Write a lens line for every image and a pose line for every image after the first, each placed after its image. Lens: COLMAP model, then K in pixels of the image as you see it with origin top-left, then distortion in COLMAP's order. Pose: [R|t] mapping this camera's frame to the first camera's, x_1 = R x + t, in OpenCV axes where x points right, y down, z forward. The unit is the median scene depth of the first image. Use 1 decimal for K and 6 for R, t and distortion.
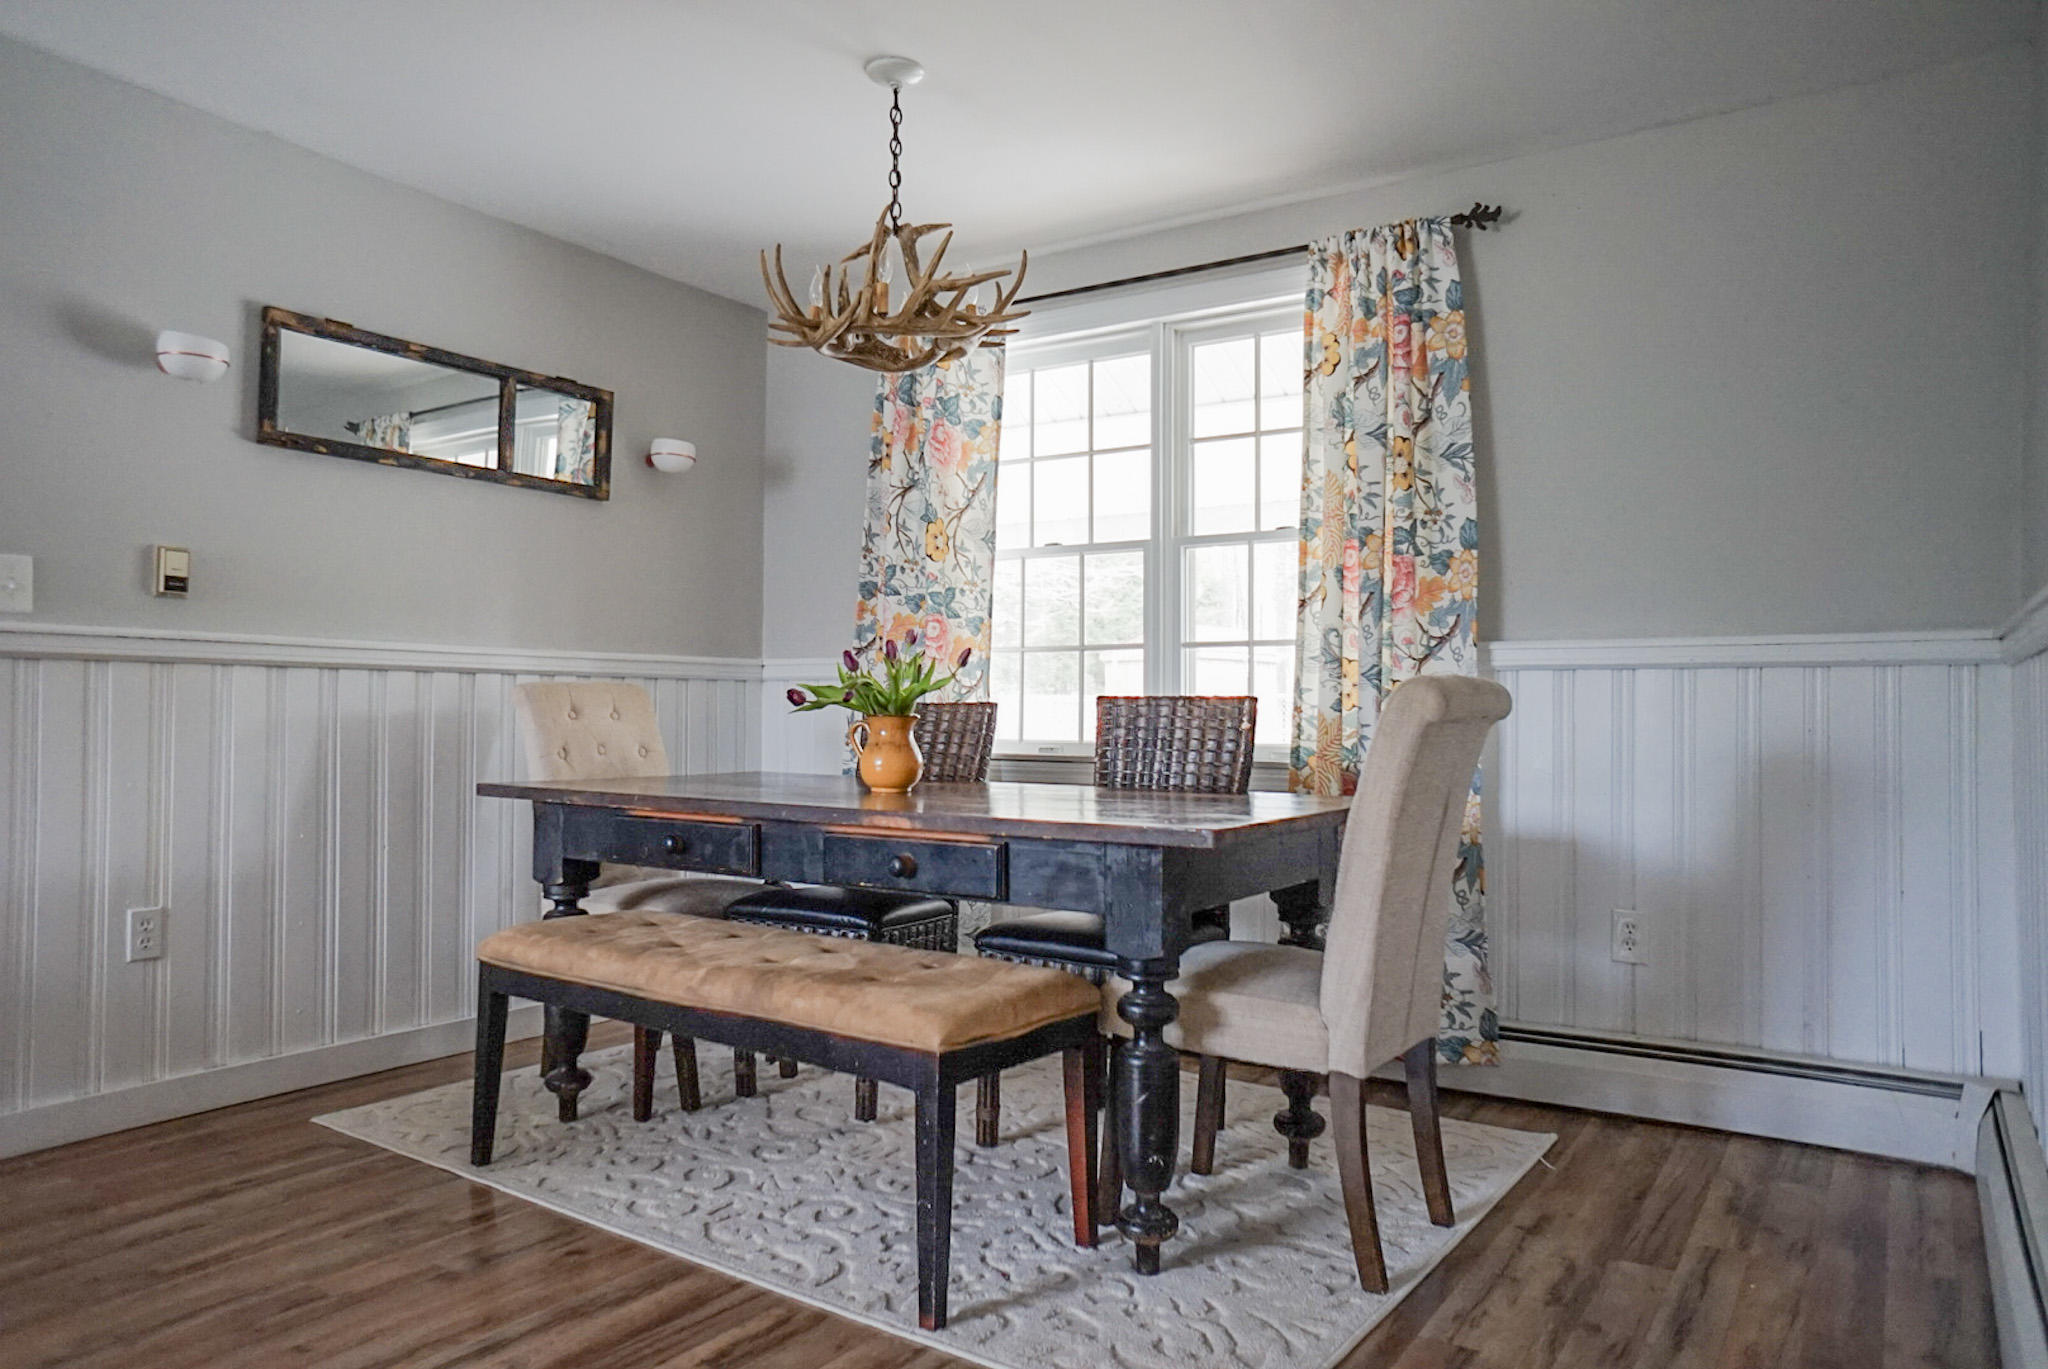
lens RADIAL K [[1361.4, 0, 1013.8], [0, 1361.4, 678.3], [0, 0, 1]] dist [-0.015727, 0.016382]
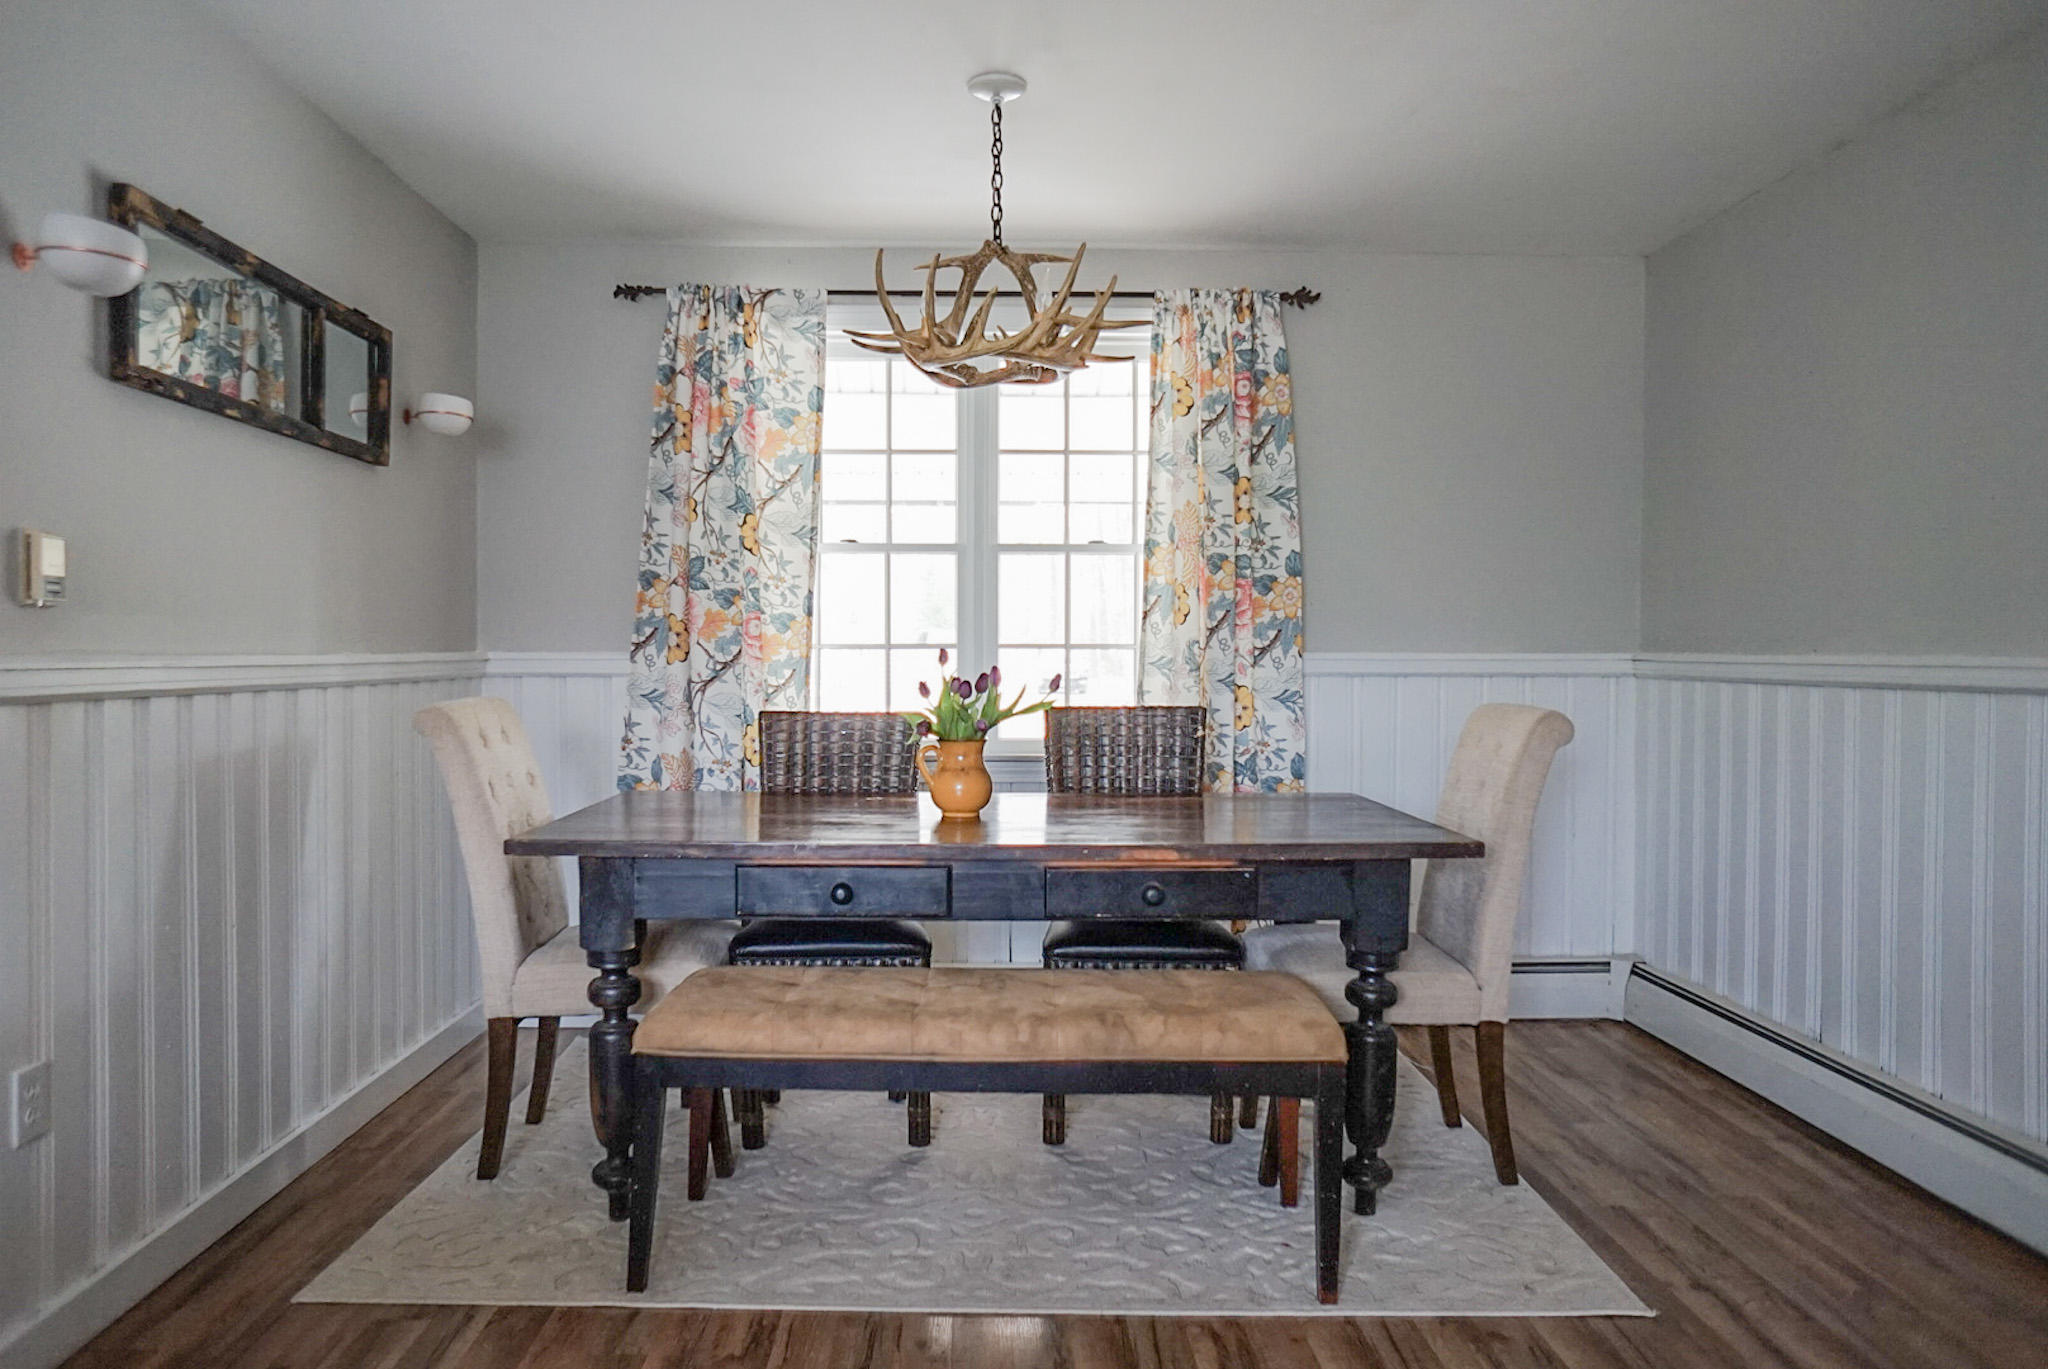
lens RADIAL K [[1361.4, 0, 1016.8], [0, 1361.4, 682.2], [0, 0, 1]] dist [-0.015727, 0.016382]
pose [[0.819469, -0.016864, 0.572875, -0.549649], [-0.010773, 0.998937, 0.044816, -0.051701], [-0.573022, -0.042897, 0.818416, 0.146837]]
